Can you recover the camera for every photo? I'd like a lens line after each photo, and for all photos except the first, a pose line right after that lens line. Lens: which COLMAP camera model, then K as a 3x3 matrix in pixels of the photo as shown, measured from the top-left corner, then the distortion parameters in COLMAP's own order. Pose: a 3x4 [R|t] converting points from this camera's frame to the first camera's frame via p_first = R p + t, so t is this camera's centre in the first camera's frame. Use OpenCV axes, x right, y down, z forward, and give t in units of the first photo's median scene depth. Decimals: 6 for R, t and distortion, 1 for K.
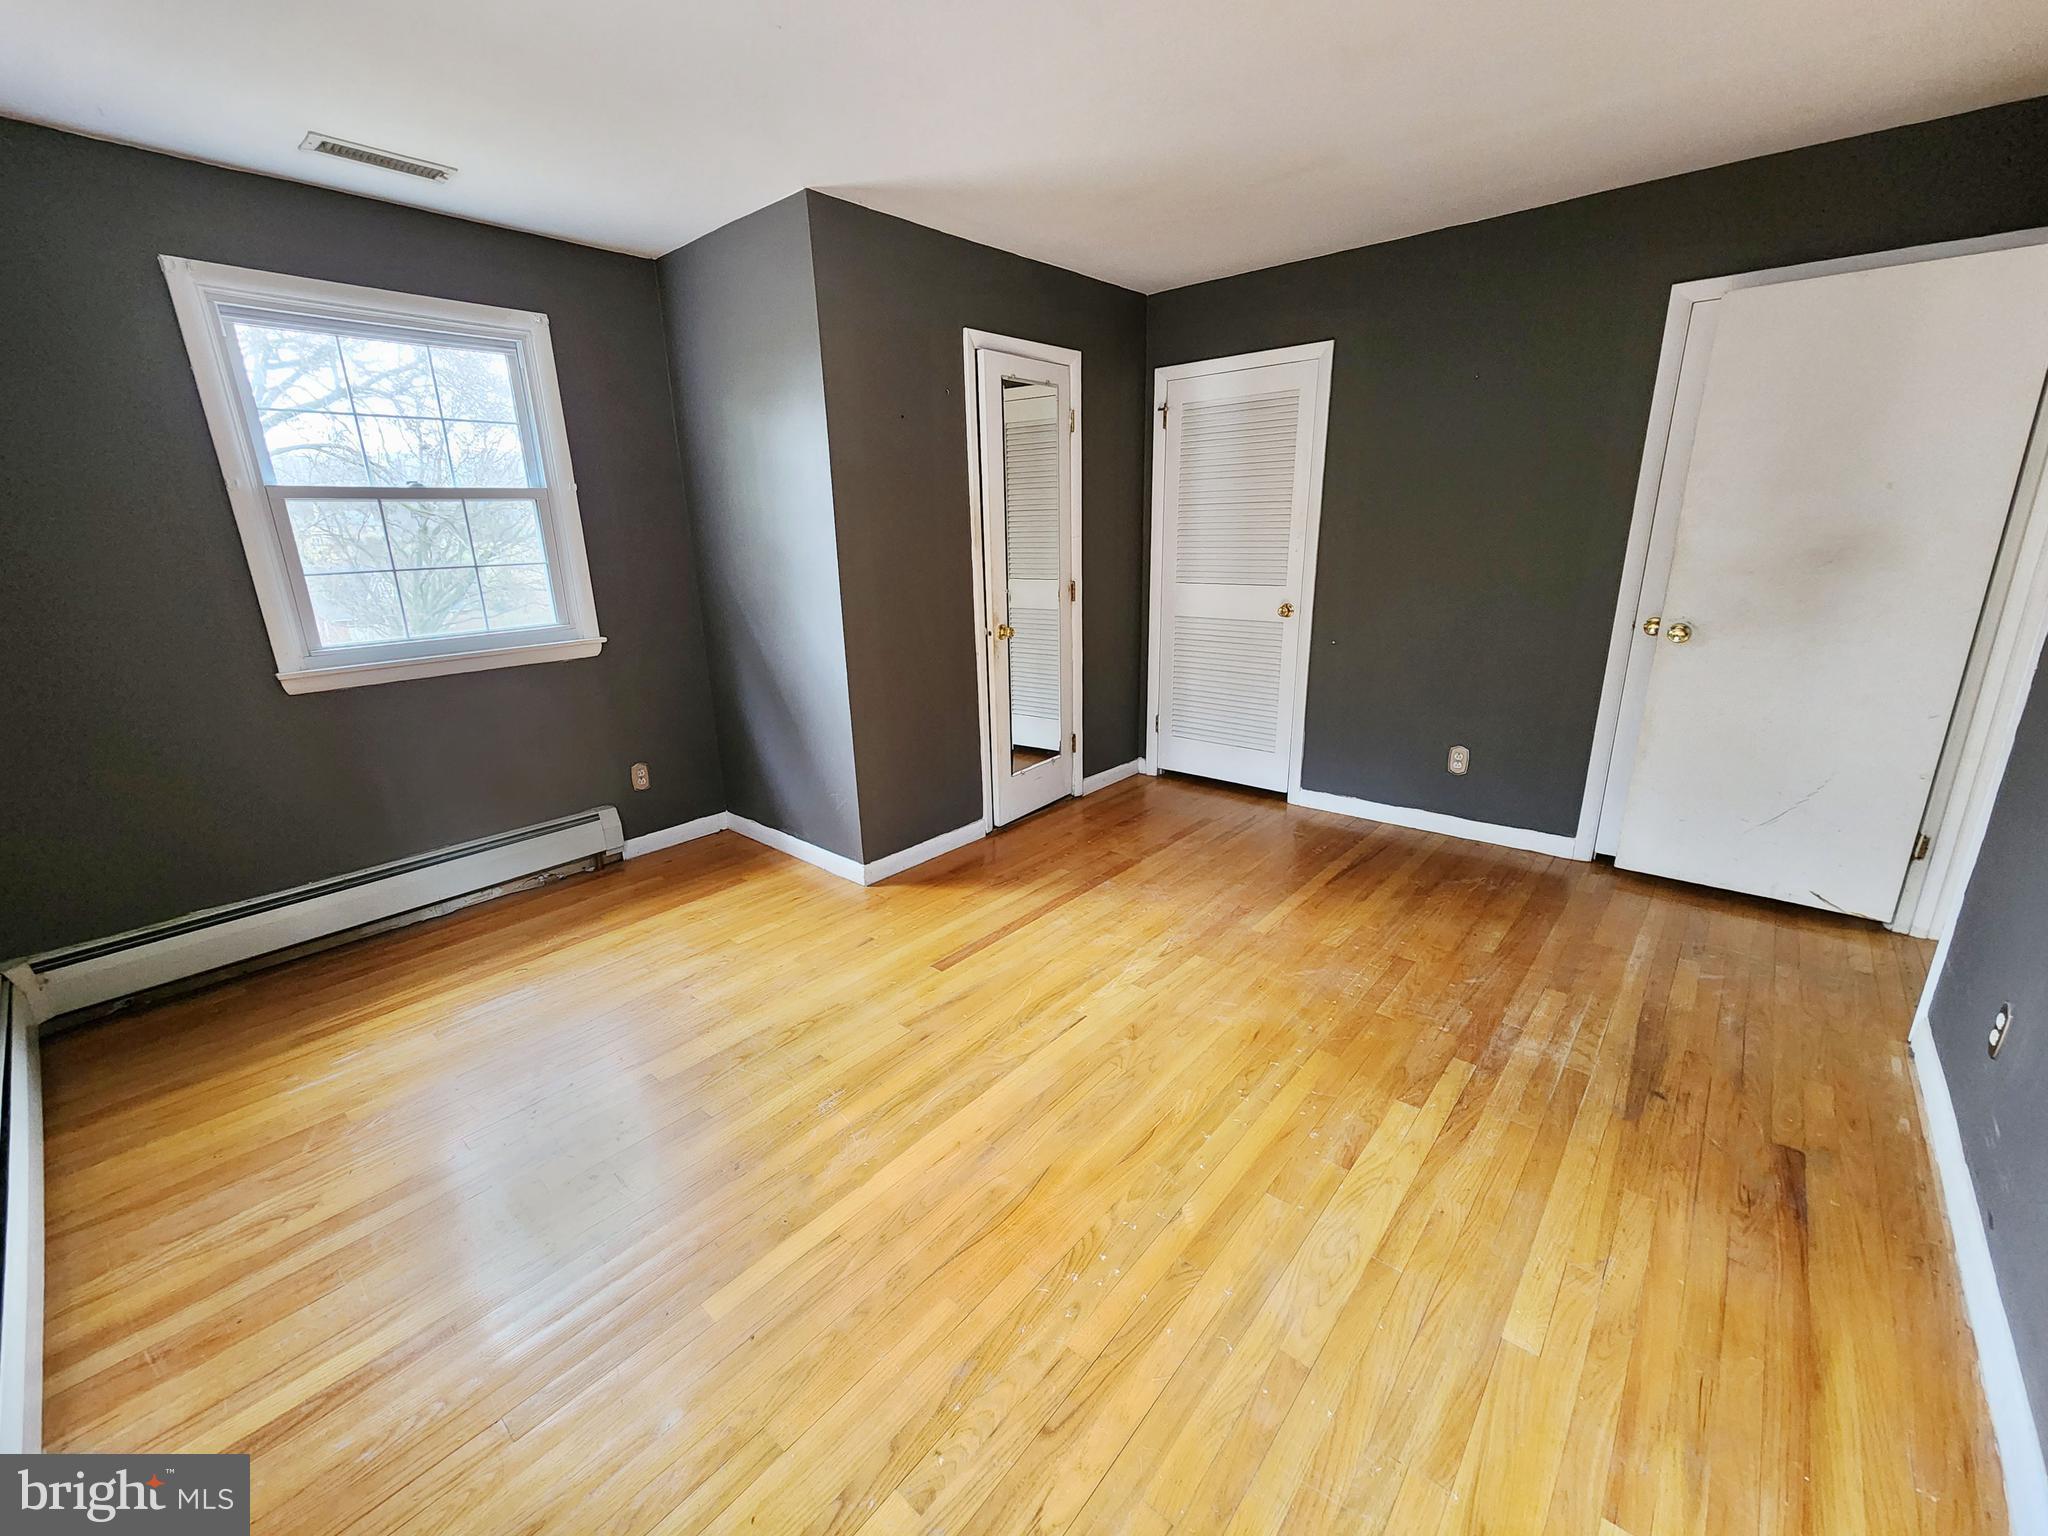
lens RADIAL K [[837.8, 0, 1010.1], [0, 837.8, 765.3], [0, 0, 1]] dist [0.001845, -0.000193]
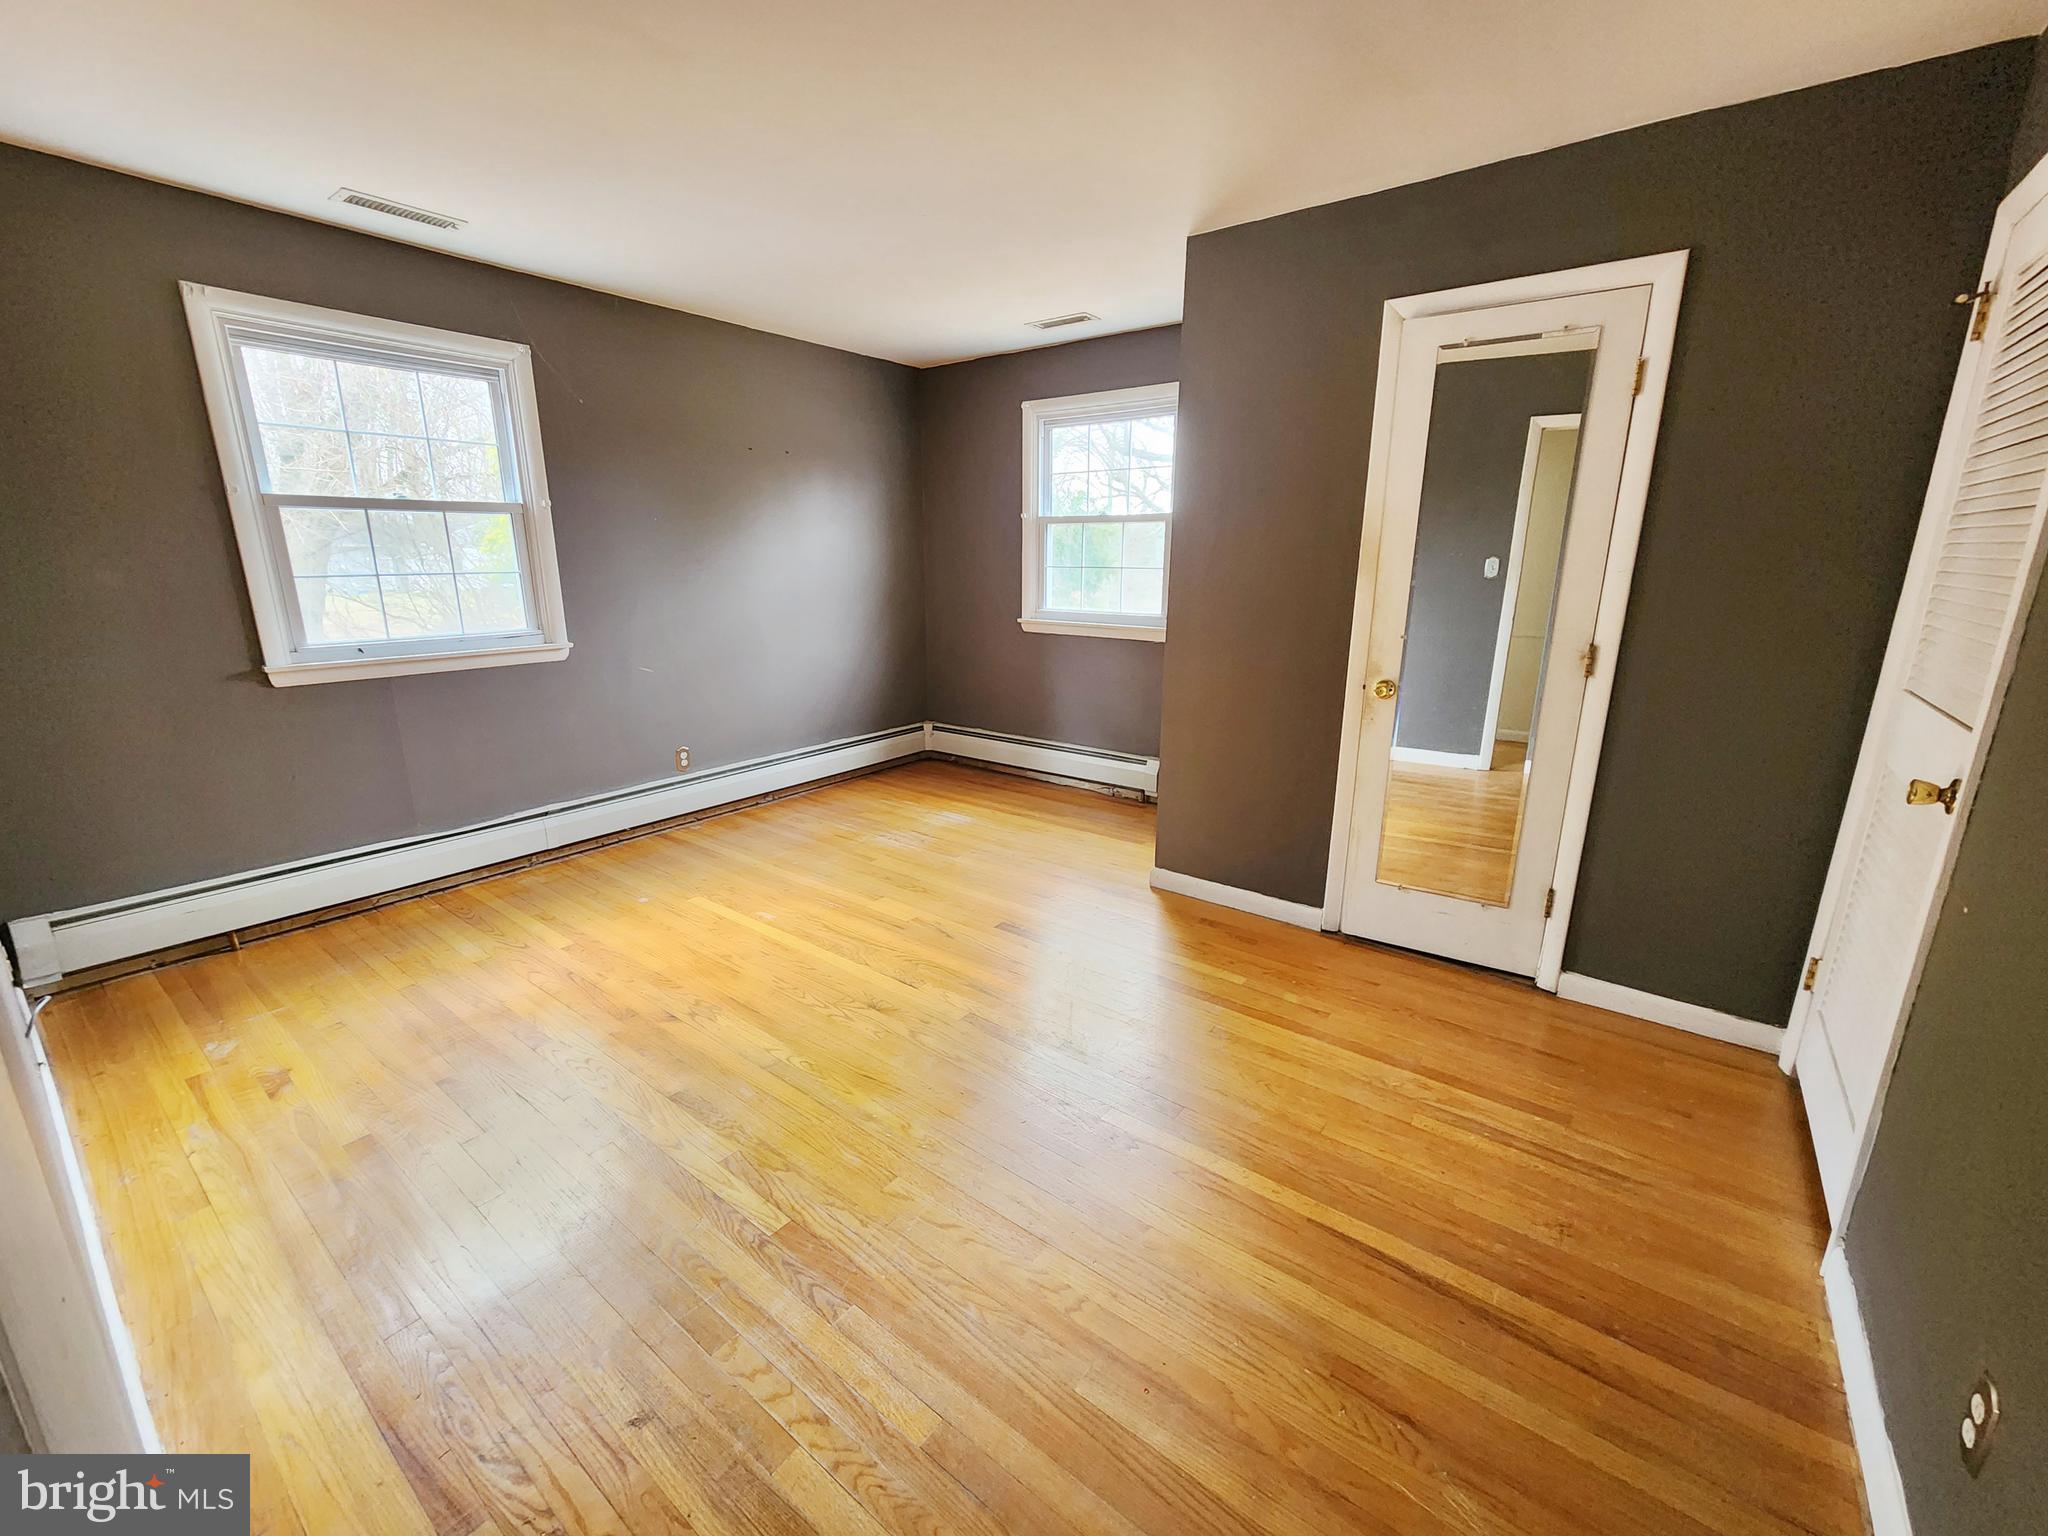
lens RADIAL K [[837.8, 0, 1010.1], [0, 837.8, 765.3], [0, 0, 1]] dist [0.001845, -0.000193]
pose [[0.063227, 0.273255, -0.959862, 0.870064], [-0.278052, 0.928527, 0.246019, -0.228564], [0.958483, 0.251337, 0.134687, 0.715117]]
